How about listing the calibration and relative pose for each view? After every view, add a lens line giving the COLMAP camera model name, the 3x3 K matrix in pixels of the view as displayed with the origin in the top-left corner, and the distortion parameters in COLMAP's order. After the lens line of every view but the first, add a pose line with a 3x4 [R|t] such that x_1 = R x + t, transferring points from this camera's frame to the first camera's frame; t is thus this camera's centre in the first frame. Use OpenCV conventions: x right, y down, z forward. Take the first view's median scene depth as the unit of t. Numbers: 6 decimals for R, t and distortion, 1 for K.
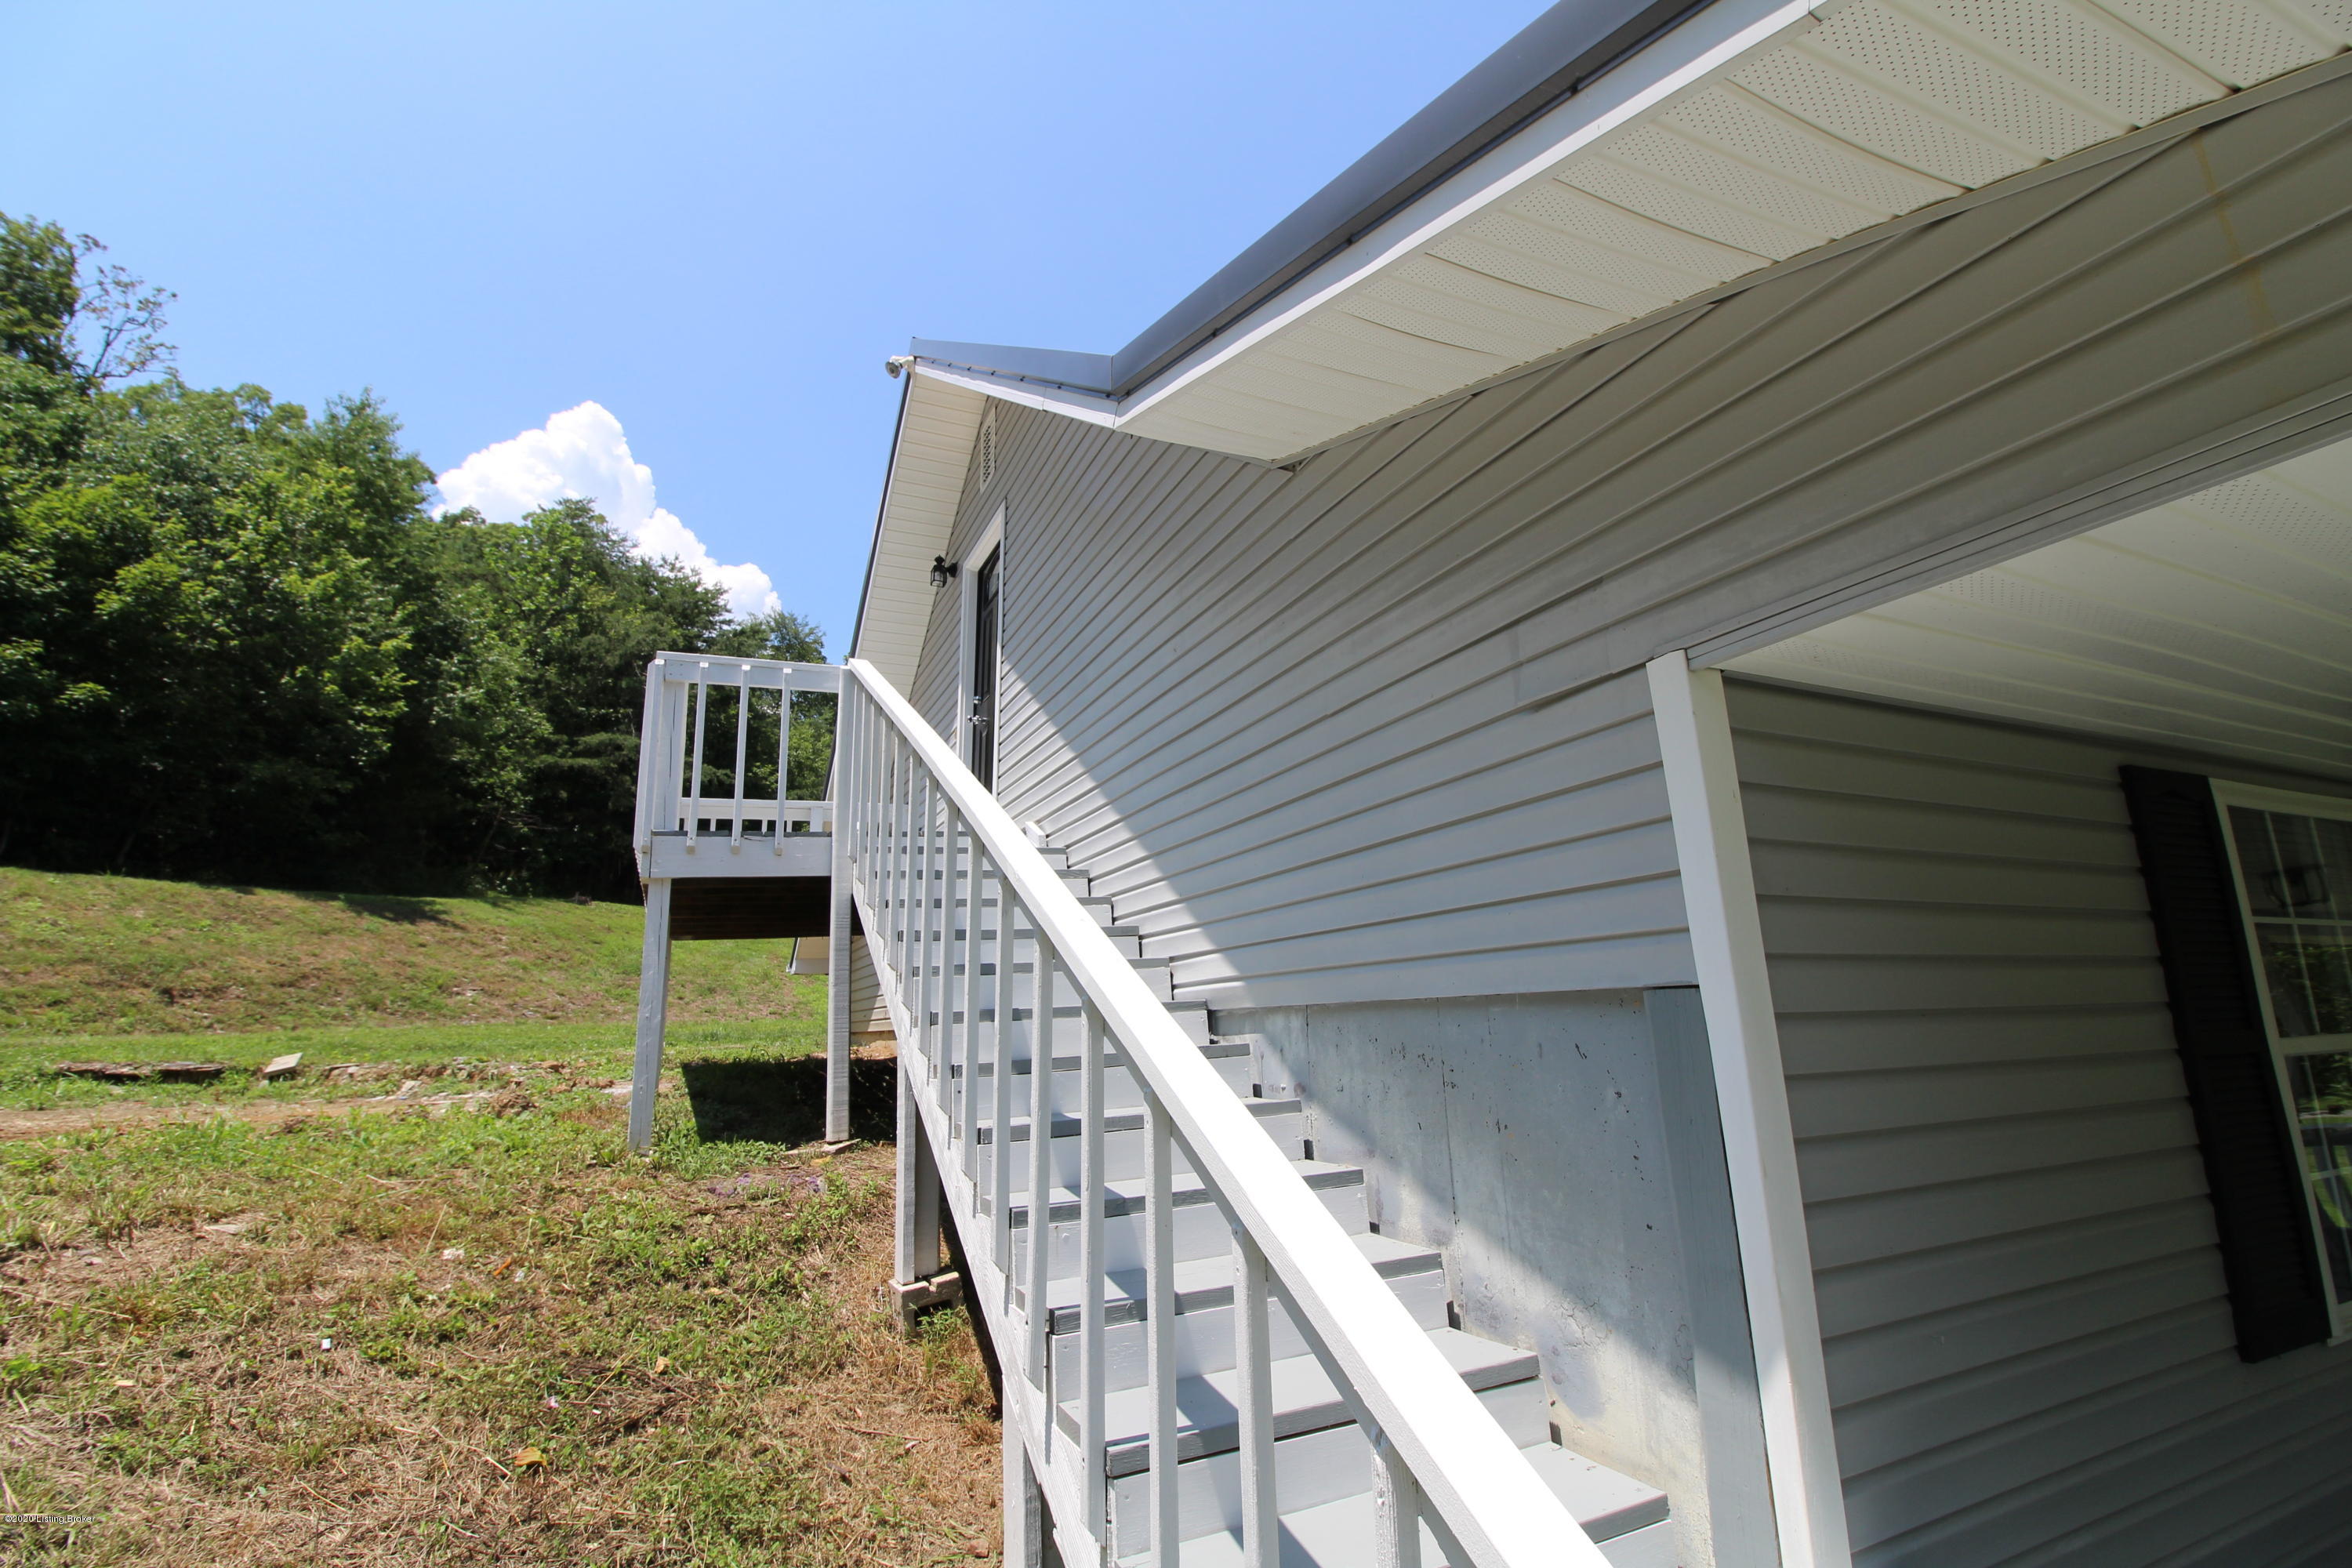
lens RADIAL K [[1113.3, 0, 1176.0], [0, 1113.3, 784.0], [0, 0, 1]] dist [0.016876, -0.022059]
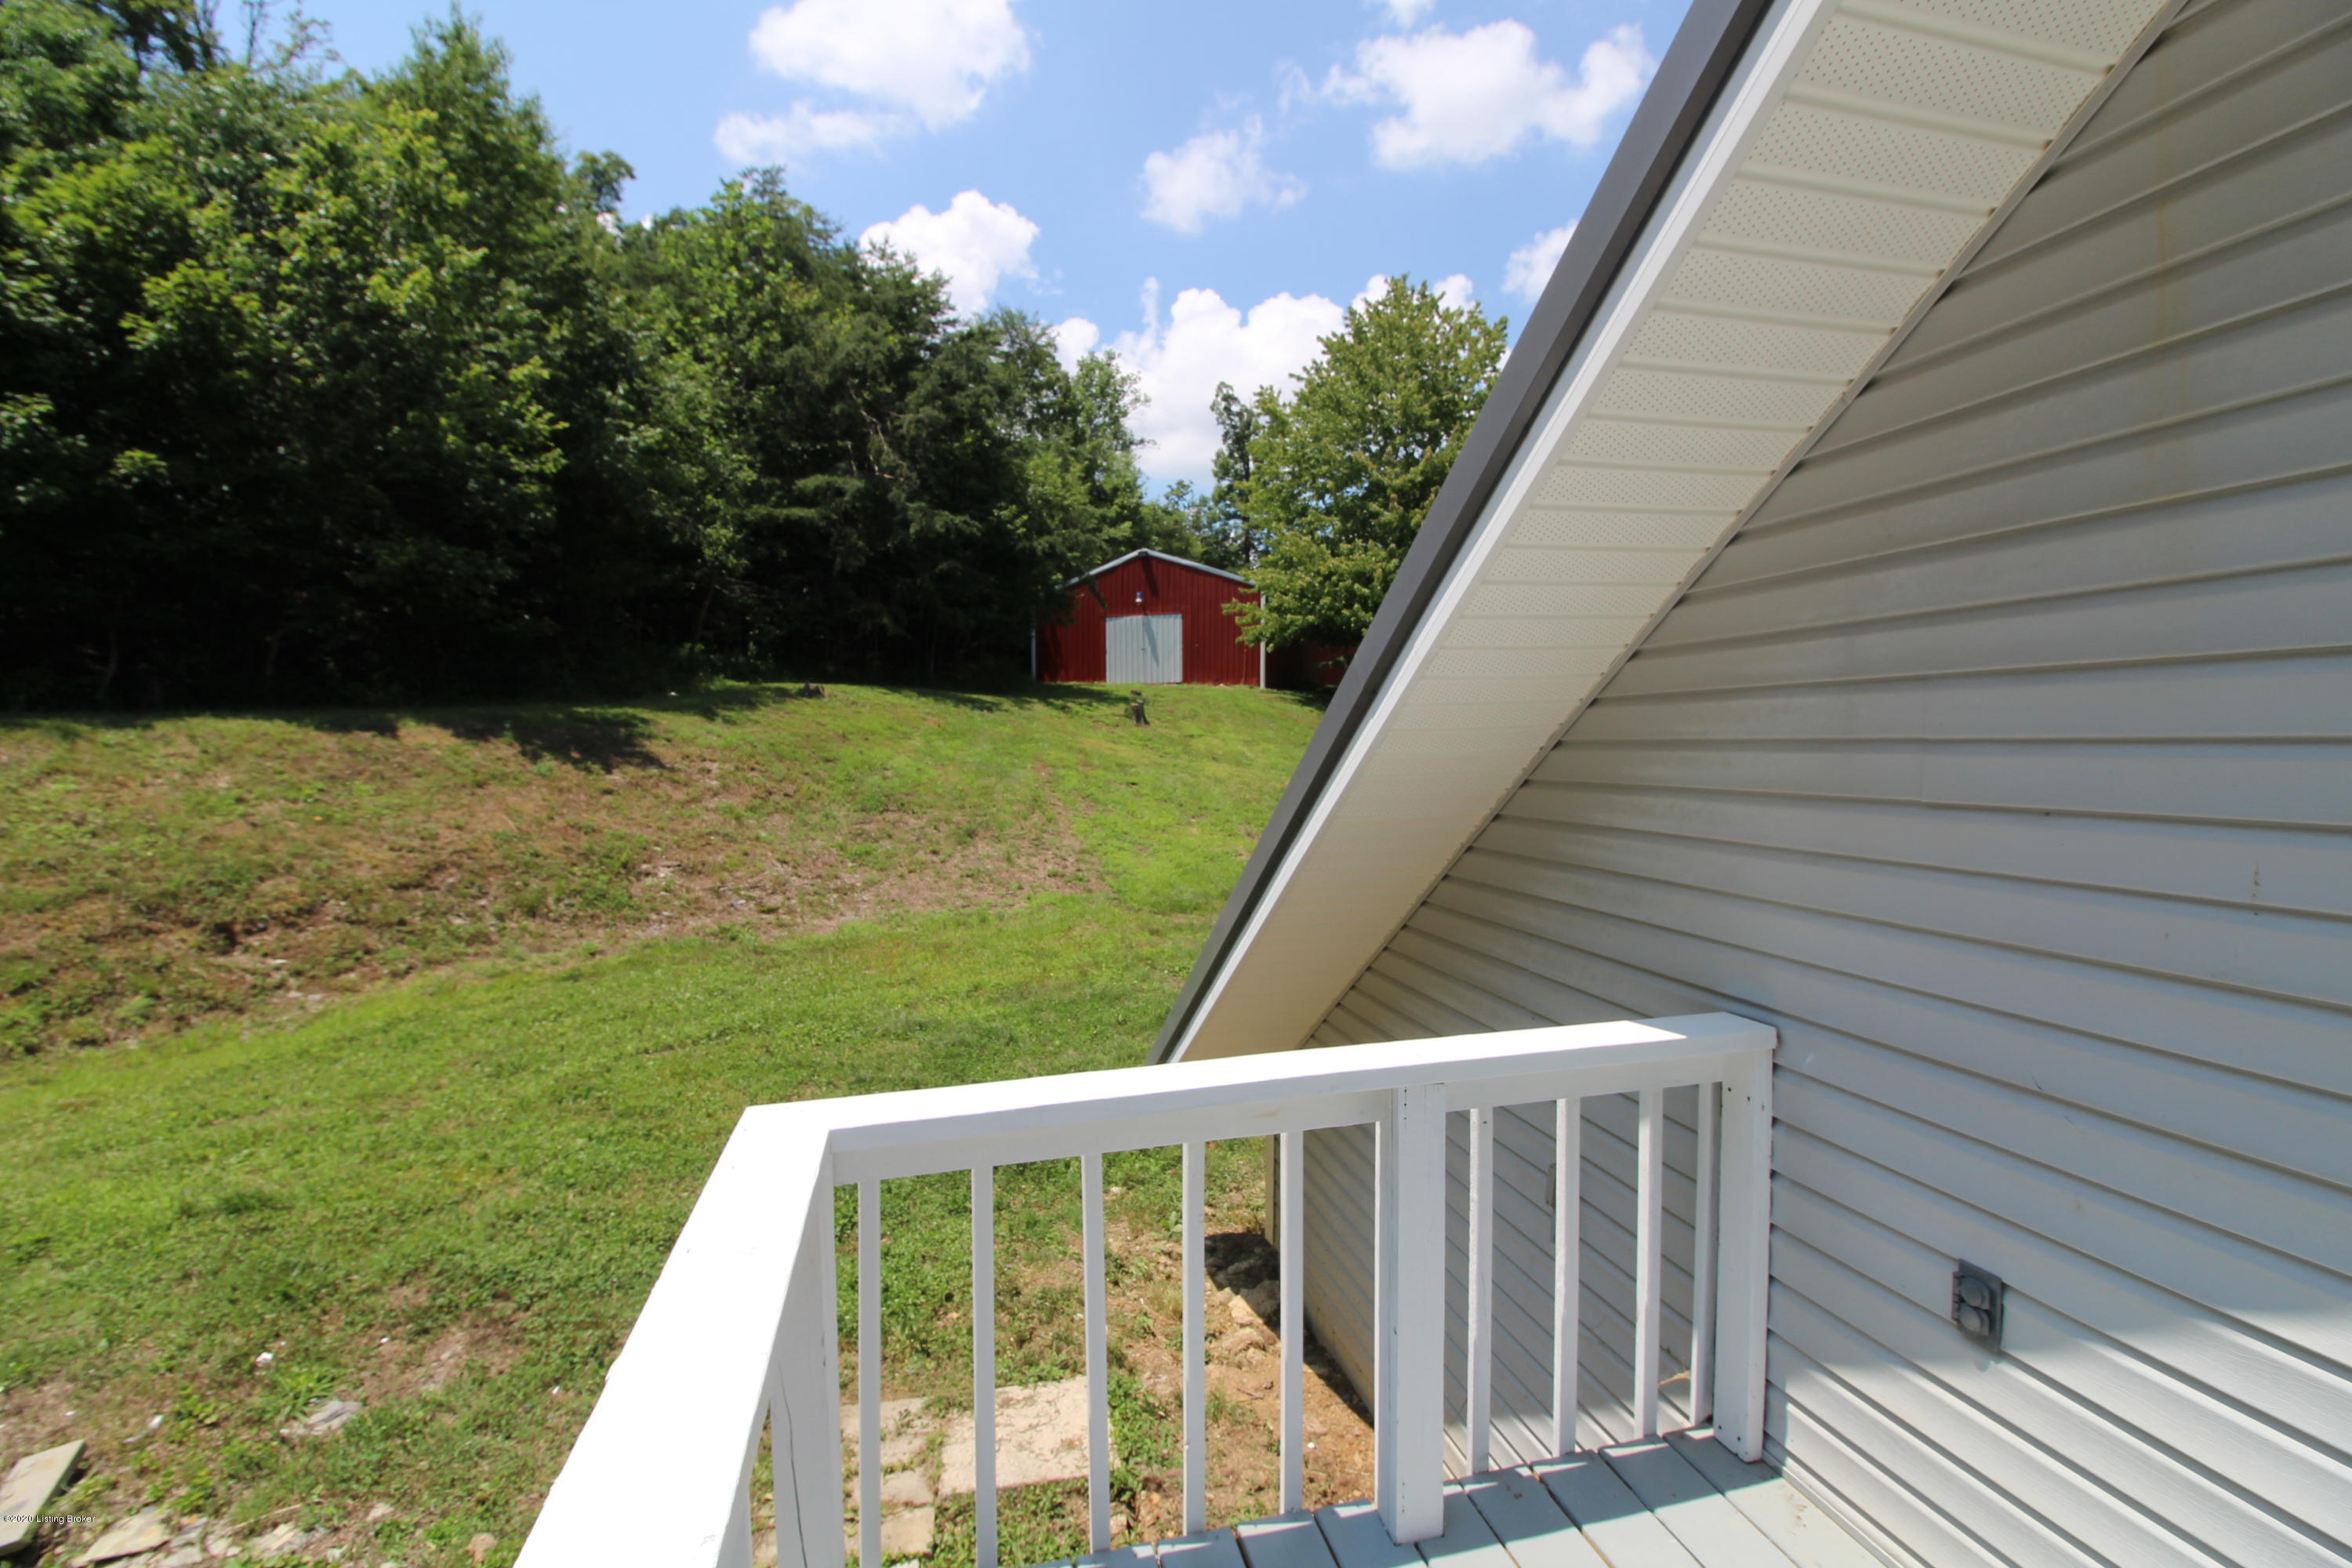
lens RADIAL K [[1113.3, 0, 1176.0], [0, 1113.3, 784.0], [0, 0, 1]] dist [0.016876, -0.022059]
pose [[0.980134, 0.025040, -0.196749, -0.130865], [0.025807, 0.967464, 0.251689, -0.036177], [0.196650, -0.251766, 0.947598, 0.316219]]
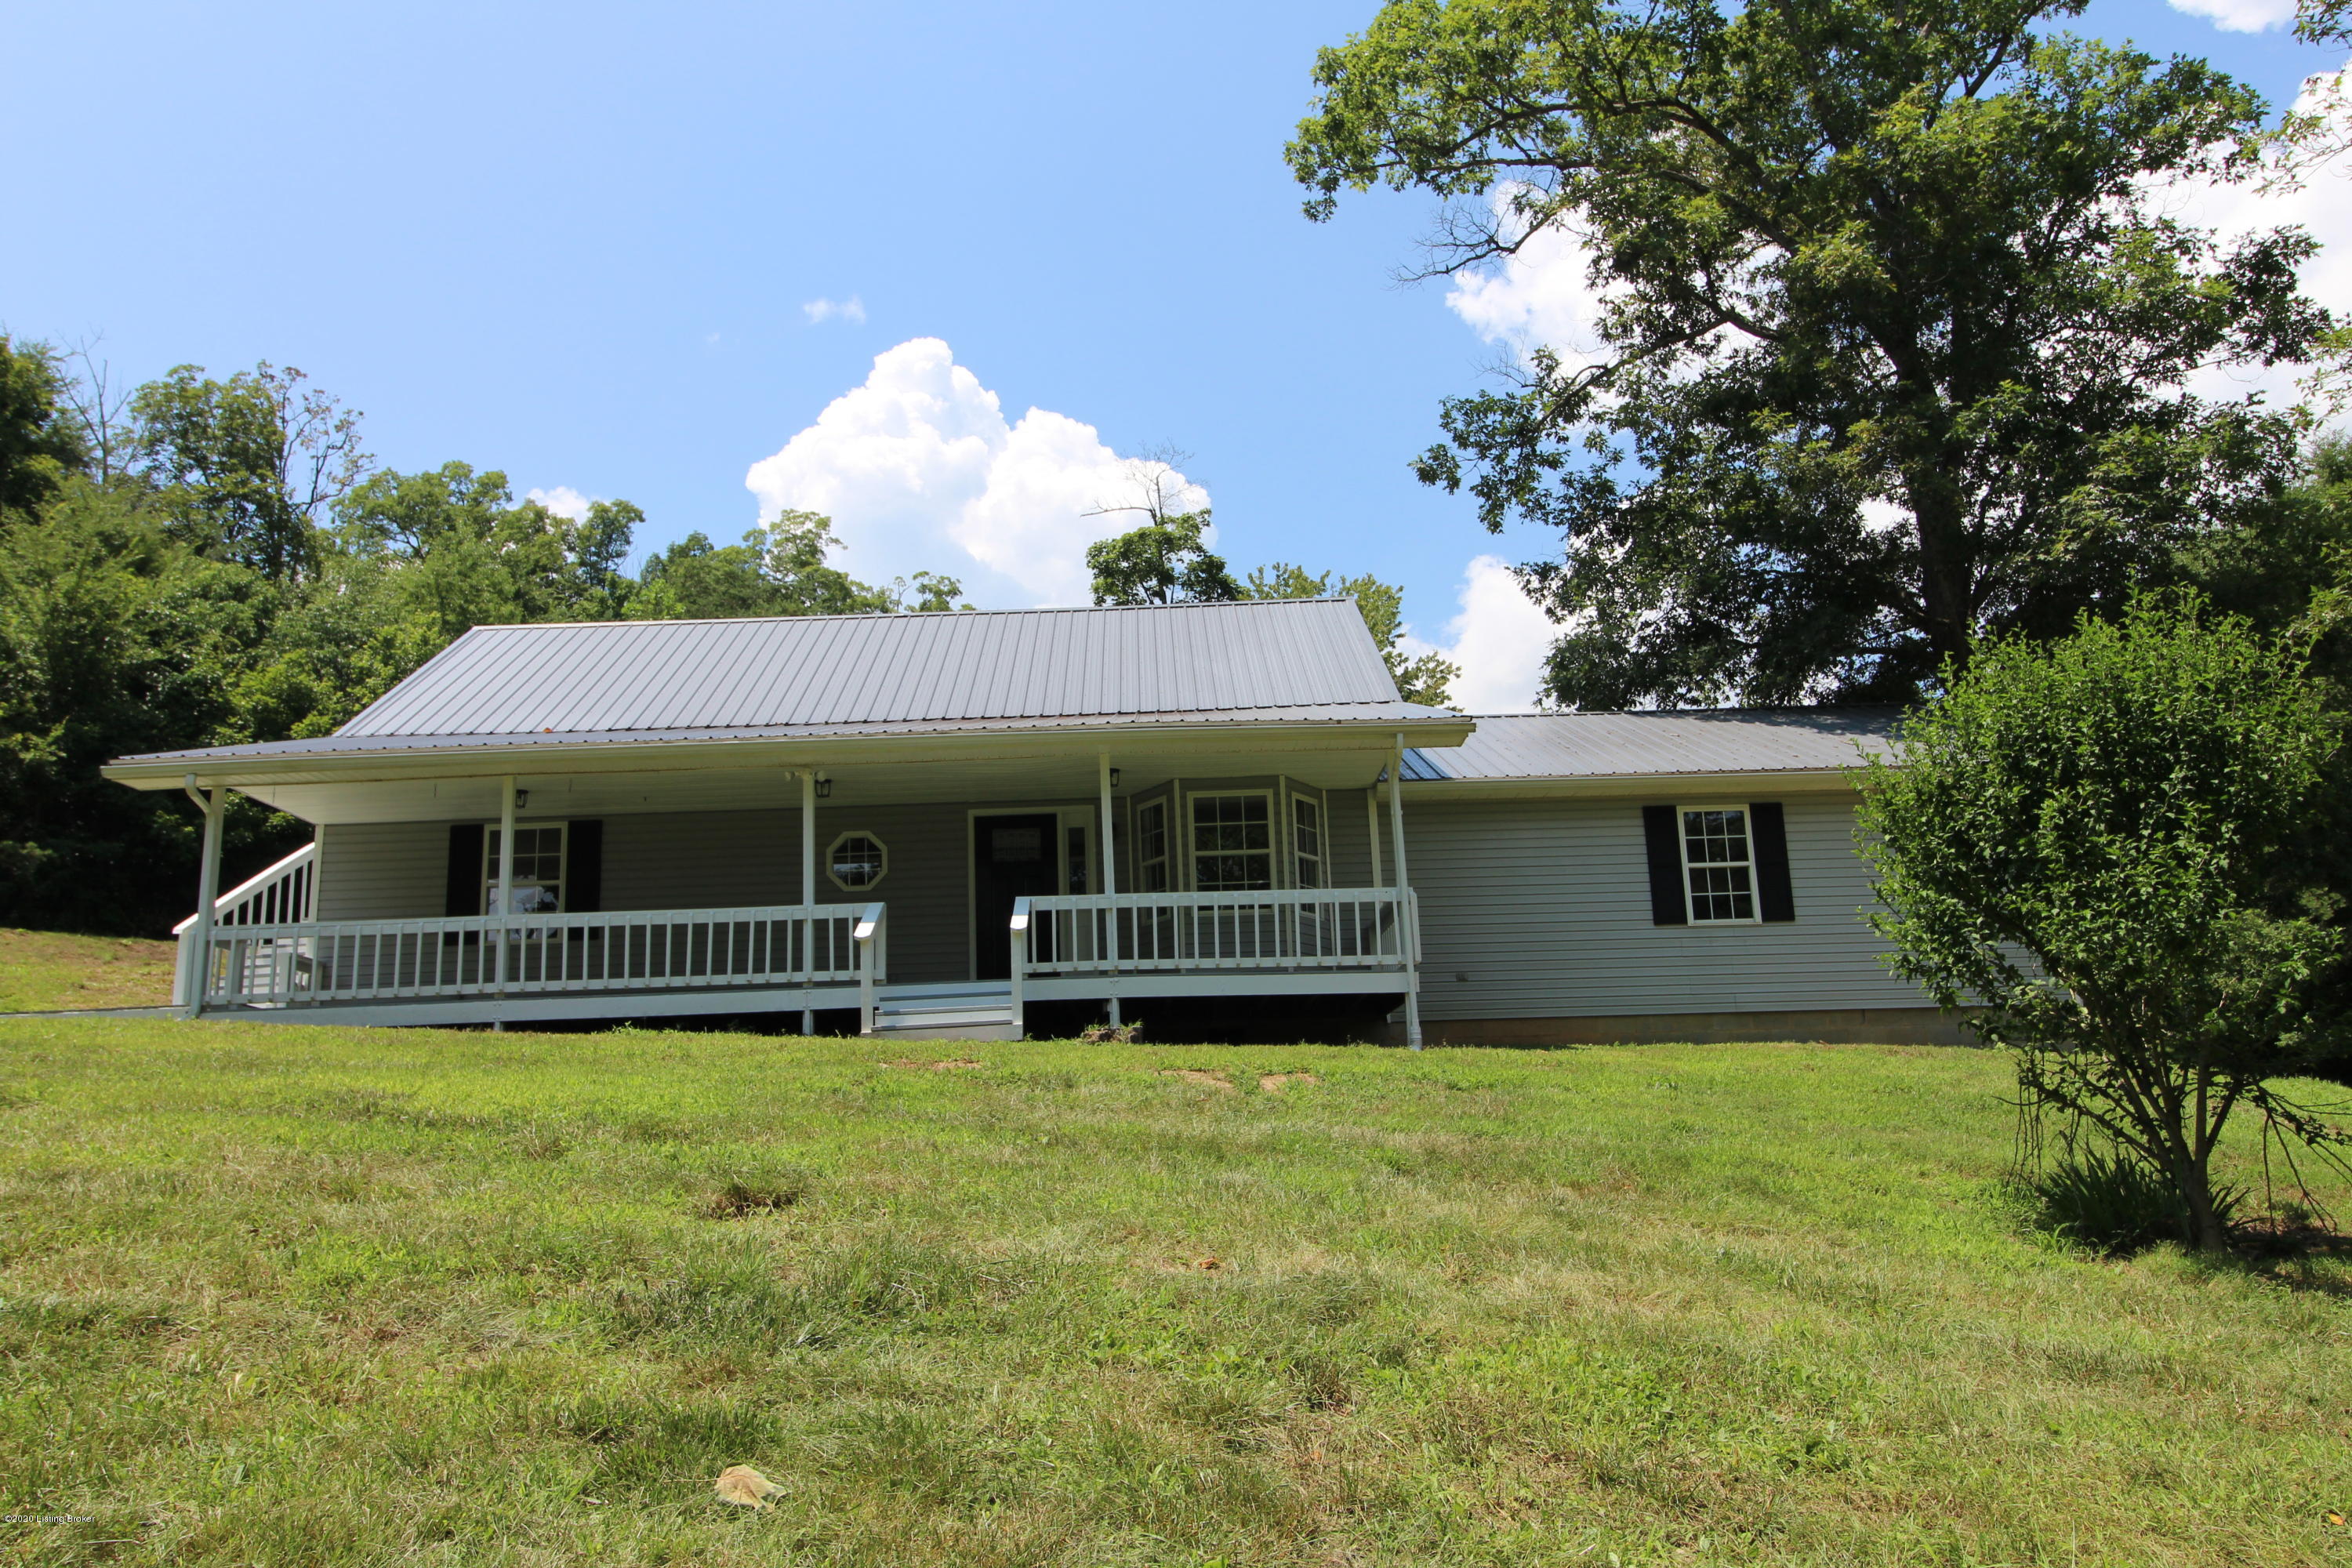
lens RADIAL K [[1912.0, 0, 1176.0], [0, 1912.0, 784.0], [0, 0, 1]] dist [-0.010404, -0.005827]
pose [[0.912502, -0.113544, -0.392997, 0.803163], [0.114351, 0.993209, -0.021445, 0.043956], [0.392763, -0.025371, 0.919290, -0.617001]]
